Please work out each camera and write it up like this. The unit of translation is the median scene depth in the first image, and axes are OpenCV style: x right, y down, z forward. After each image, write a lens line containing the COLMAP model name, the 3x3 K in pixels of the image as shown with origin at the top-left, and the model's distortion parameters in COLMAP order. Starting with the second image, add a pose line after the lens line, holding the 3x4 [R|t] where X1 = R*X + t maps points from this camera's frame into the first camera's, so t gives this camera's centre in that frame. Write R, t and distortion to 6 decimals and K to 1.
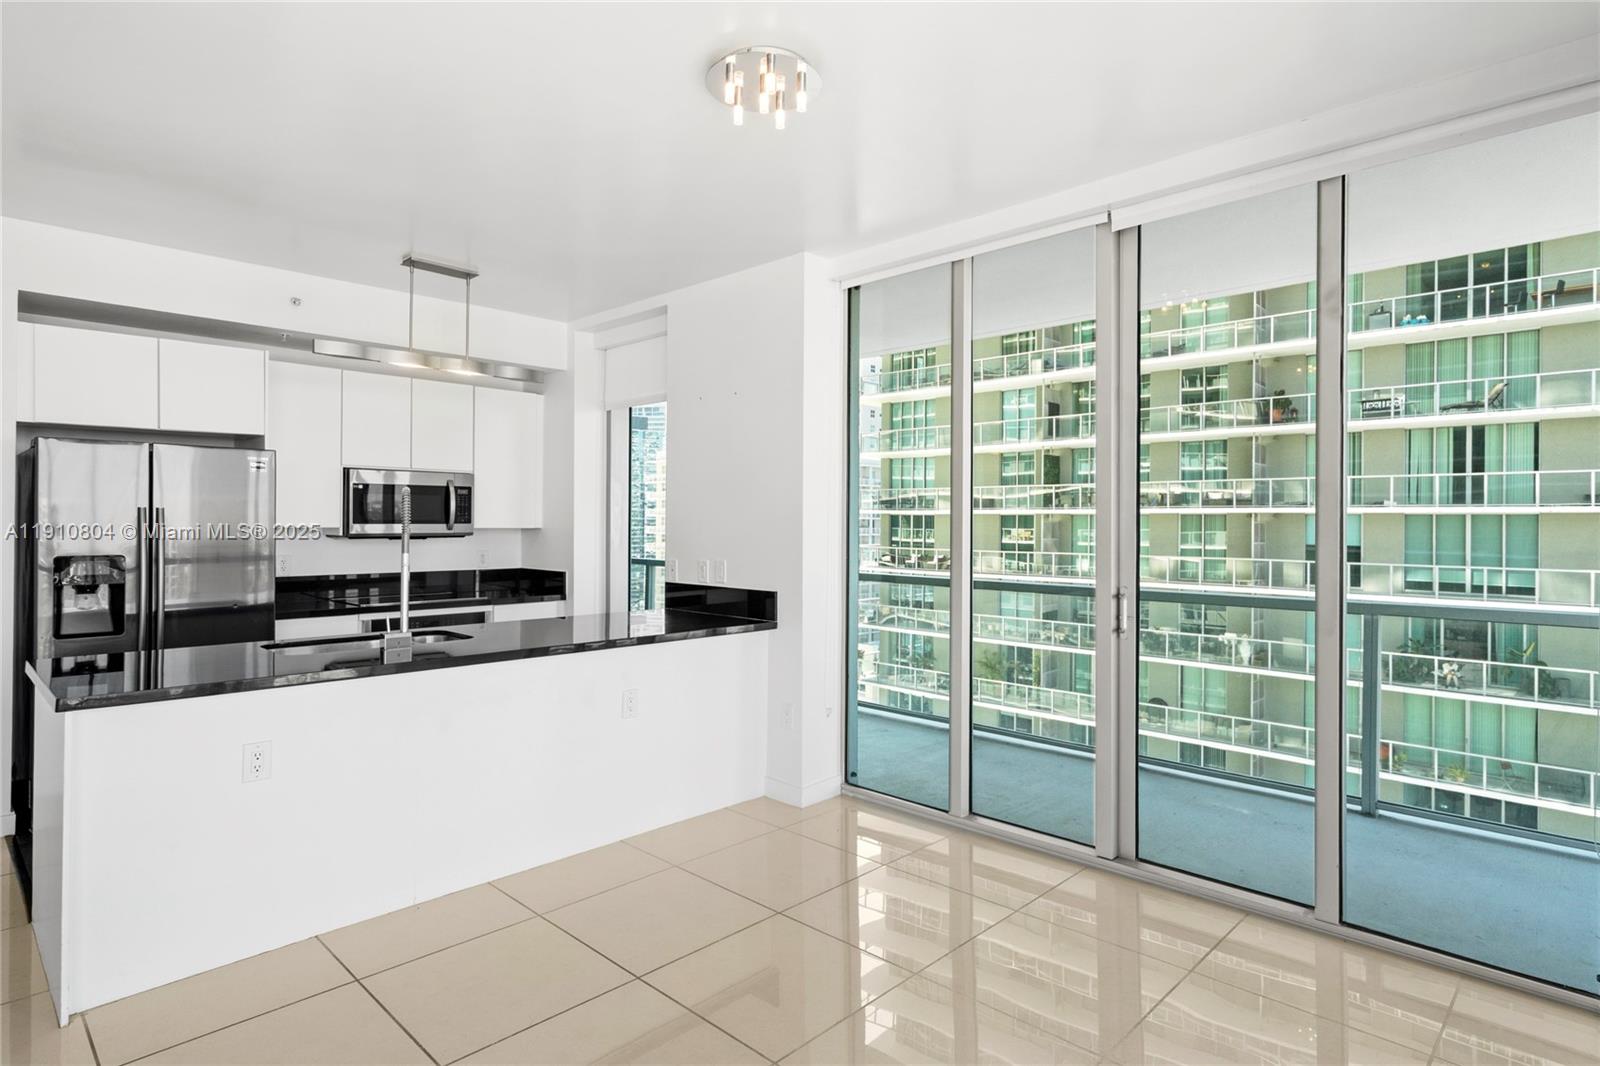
lens RADIAL K [[843.7, 0, 805.0], [0, 843.7, 518.8], [0, 0, 1]] dist [-0.001332, 0.000081]
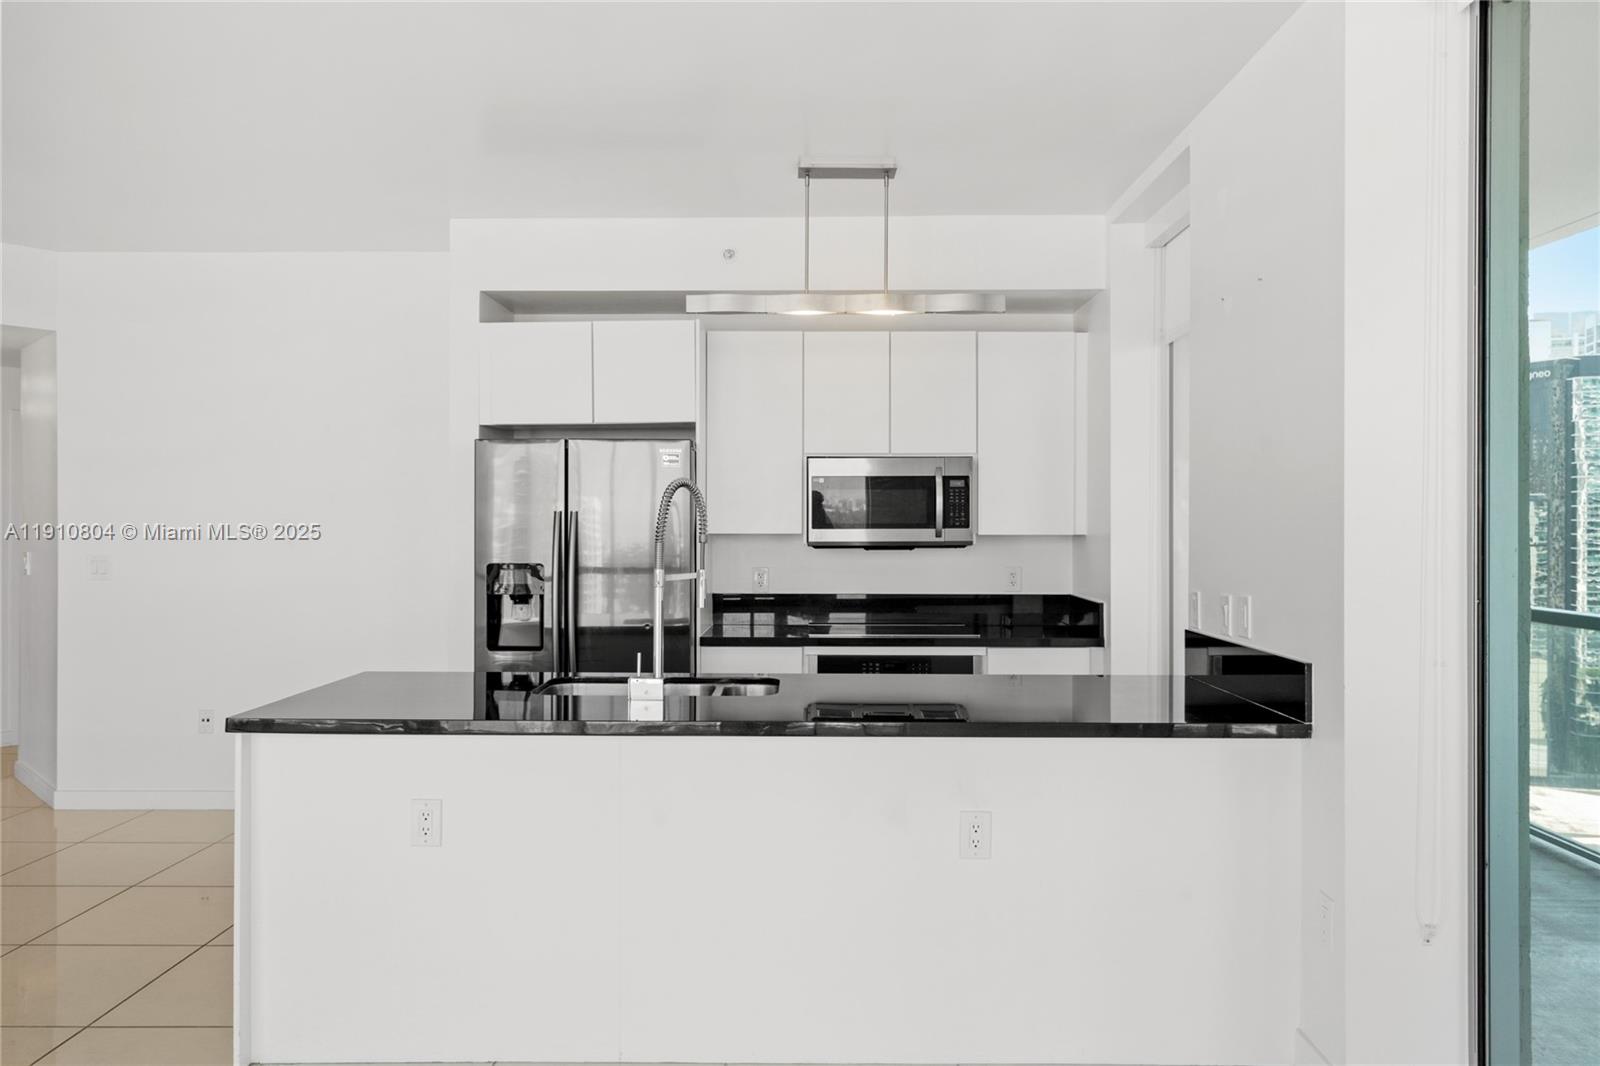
lens RADIAL K [[1129.7, 0, 804.2], [0, 1129.7, 518.5], [0, 0, 1]] dist [0.021178, 0.000816]
pose [[0.684990, -0.008683, -0.728501, 0.192683], [0.005910, 0.999962, -0.006362, 0.002681], [0.728529, 0.000053, 0.685015, 0.252931]]
